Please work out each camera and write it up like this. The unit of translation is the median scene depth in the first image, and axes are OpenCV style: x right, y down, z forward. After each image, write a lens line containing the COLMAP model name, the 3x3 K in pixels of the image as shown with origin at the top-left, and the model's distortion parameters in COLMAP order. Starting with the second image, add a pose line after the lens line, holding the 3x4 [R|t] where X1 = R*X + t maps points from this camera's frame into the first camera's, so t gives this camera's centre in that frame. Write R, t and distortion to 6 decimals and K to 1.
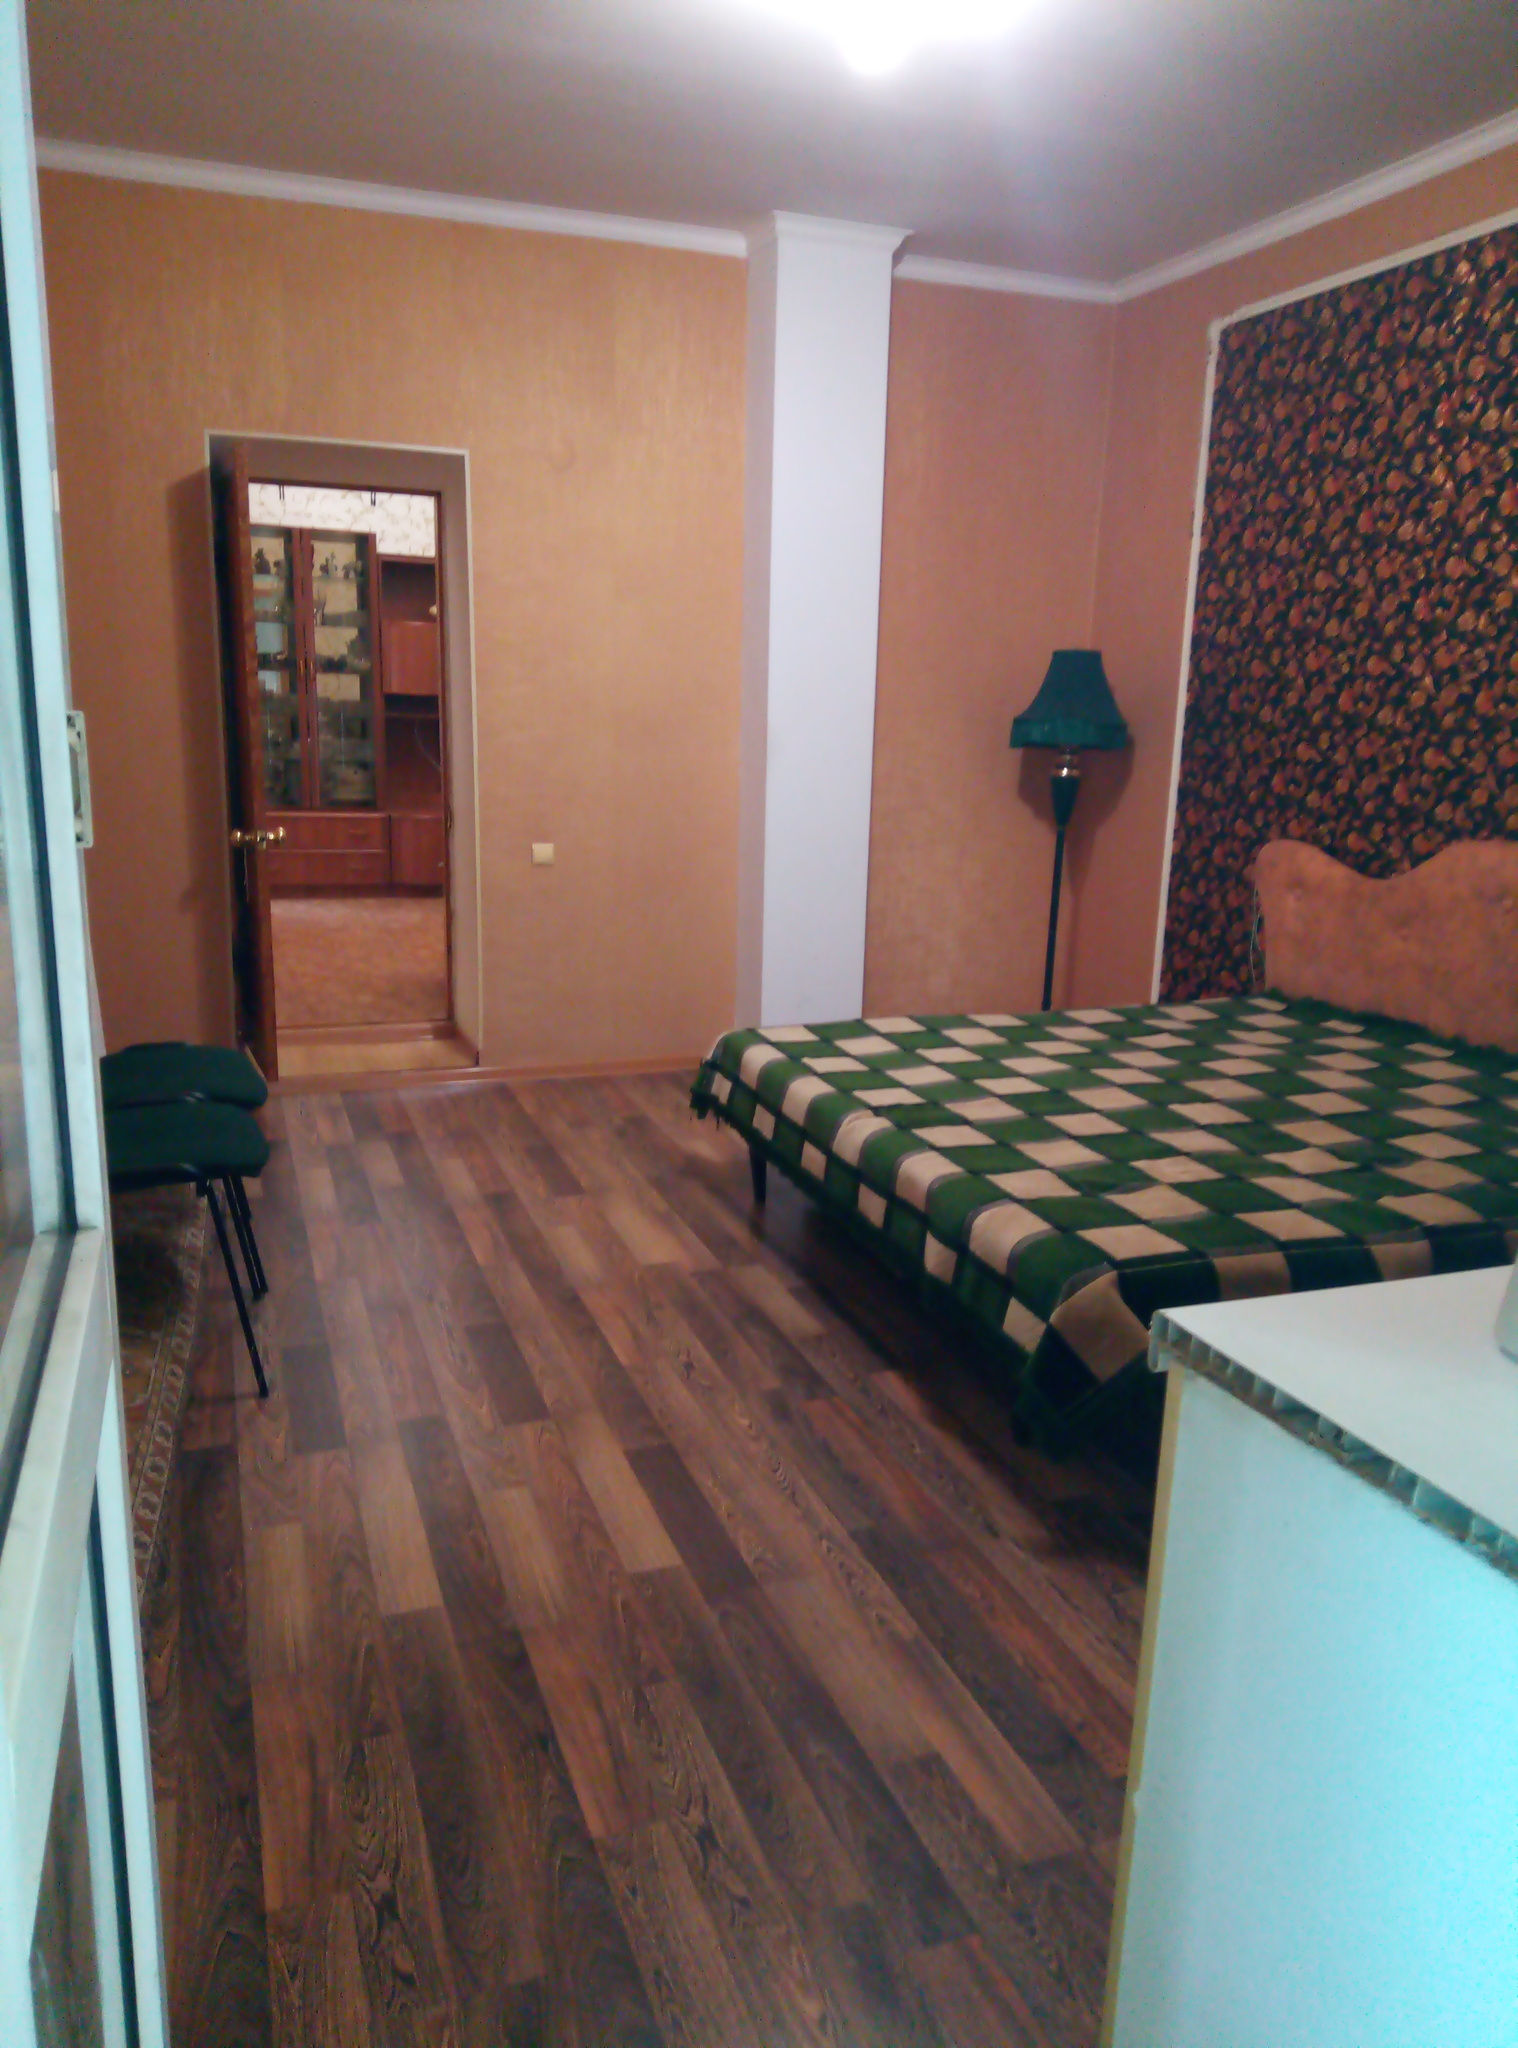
lens RADIAL K [[1456.7, 0, 771.5], [0, 1456.7, 1036.5], [0, 0, 1]] dist [0.034571, -0.008532]
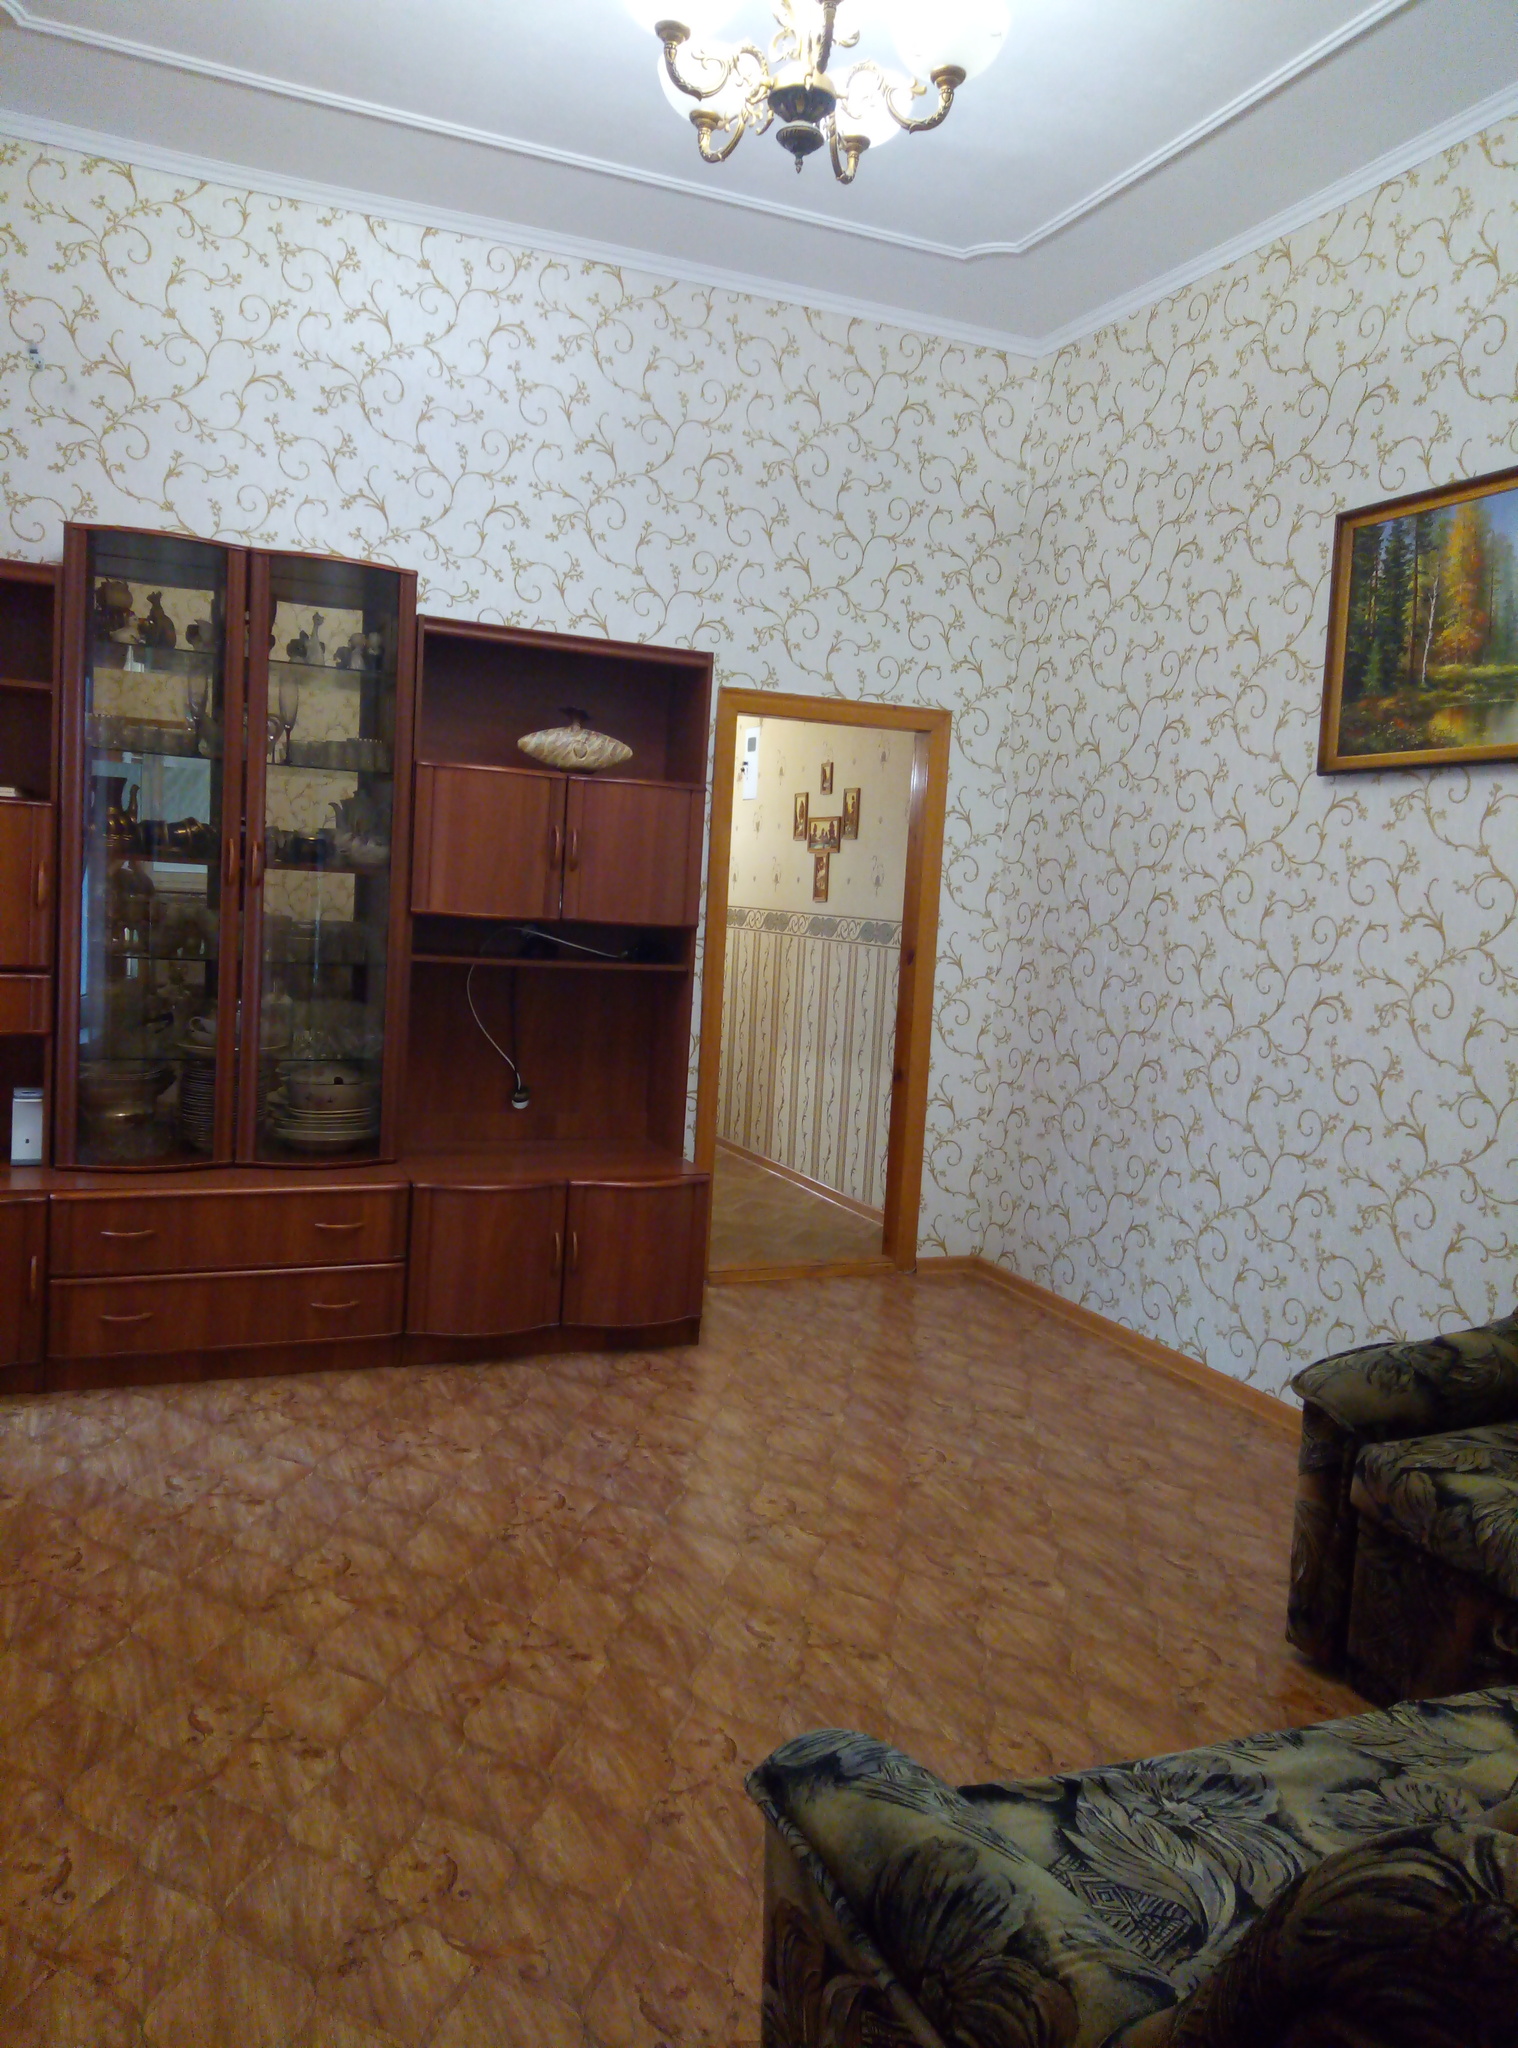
lens RADIAL K [[1456.7, 0, 761.7], [0, 1456.7, 1024.0], [0, 0, 1]] dist [0.034571, -0.008532]
pose [[0.999350, 0.021122, 0.029202, -0.166311], [-0.017291, 0.991917, -0.125708, -0.143117], [-0.031621, 0.125122, 0.991637, 0.541766]]
